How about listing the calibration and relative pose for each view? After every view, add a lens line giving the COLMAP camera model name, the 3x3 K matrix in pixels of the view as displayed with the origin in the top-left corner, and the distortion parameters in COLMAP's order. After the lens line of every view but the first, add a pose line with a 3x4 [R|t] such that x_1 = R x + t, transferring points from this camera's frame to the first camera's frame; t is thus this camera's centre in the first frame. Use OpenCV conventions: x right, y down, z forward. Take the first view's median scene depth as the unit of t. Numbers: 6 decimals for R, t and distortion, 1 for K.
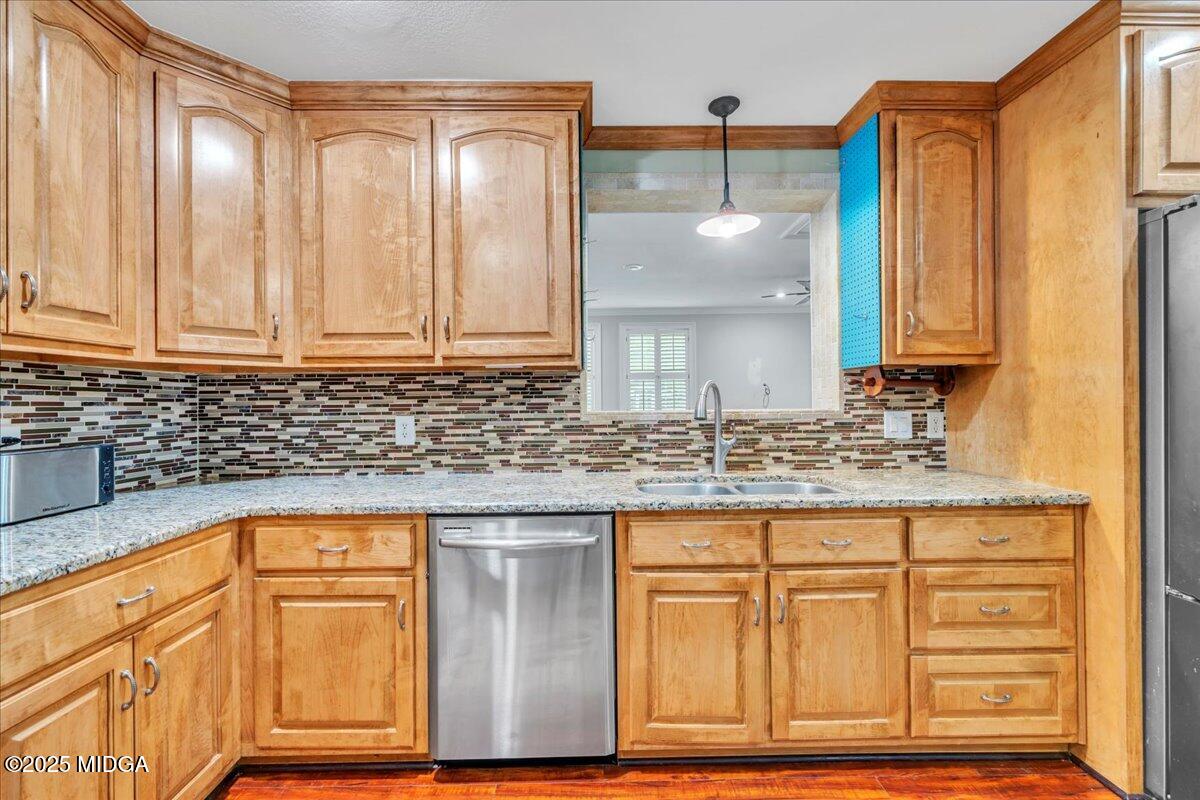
lens RADIAL K [[484.6, 0, 595.2], [0, 484.6, 400.3], [0, 0, 1]] dist [-0.001194, -0.000426]
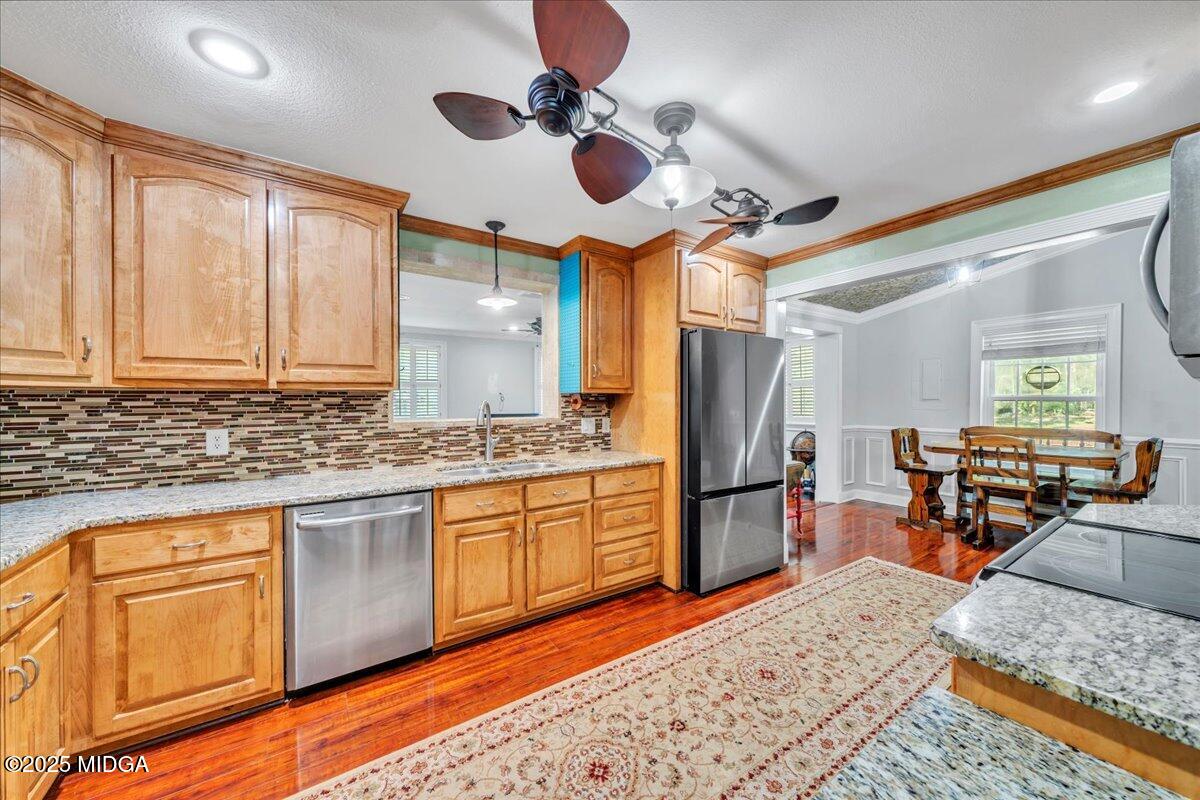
lens RADIAL K [[426.0, 0, 588.8], [0, 426.0, 400.8], [0, 0, 1]] dist [-0.002711, -0.000192]
pose [[0.843808, 0.005251, 0.536619, -0.229490], [-0.004913, 0.999986, -0.002061, -0.042046], [-0.536622, -0.000897, 0.843822, -0.343261]]
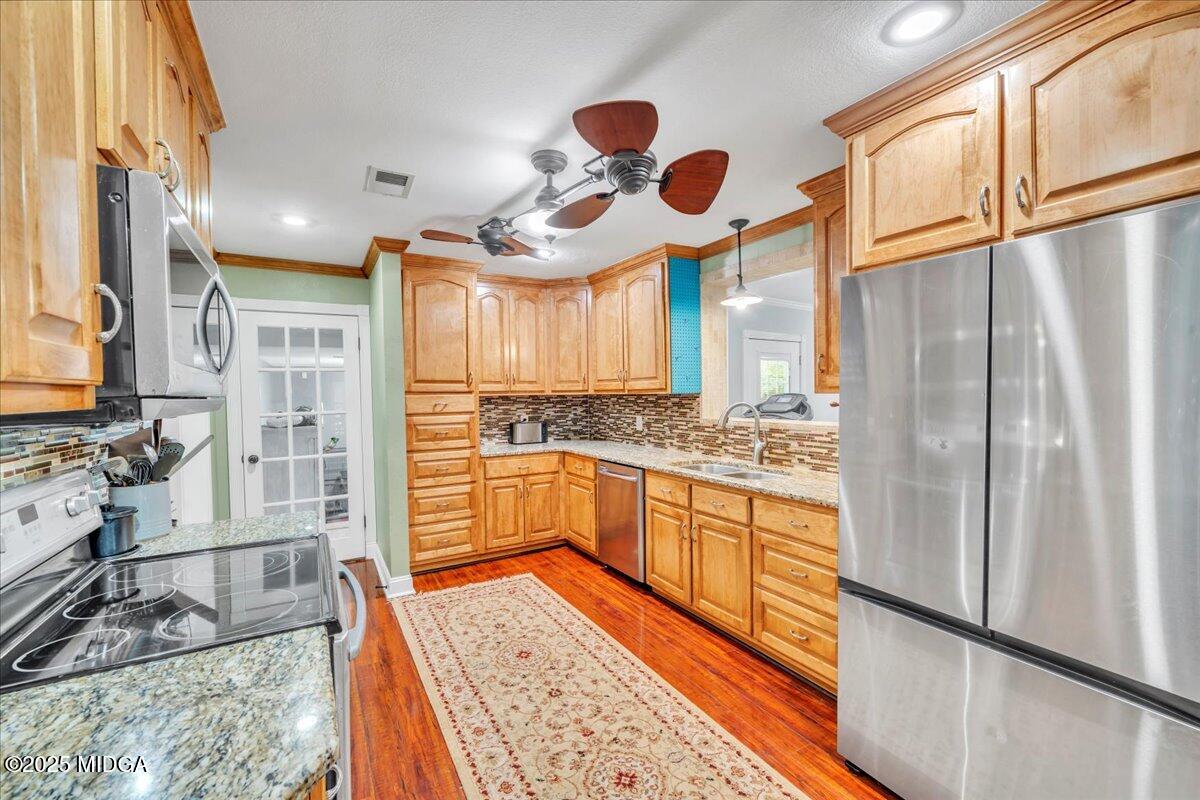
lens RADIAL K [[484.6, 0, 600.5], [0, 484.6, 401.5], [0, 0, 1]] dist [-0.001194, -0.000426]
pose [[0.503057, 0.018110, -0.864064, 1.474095], [0.010250, 0.999585, 0.026918, -0.096421], [0.864193, -0.022398, 0.502662, -0.167357]]
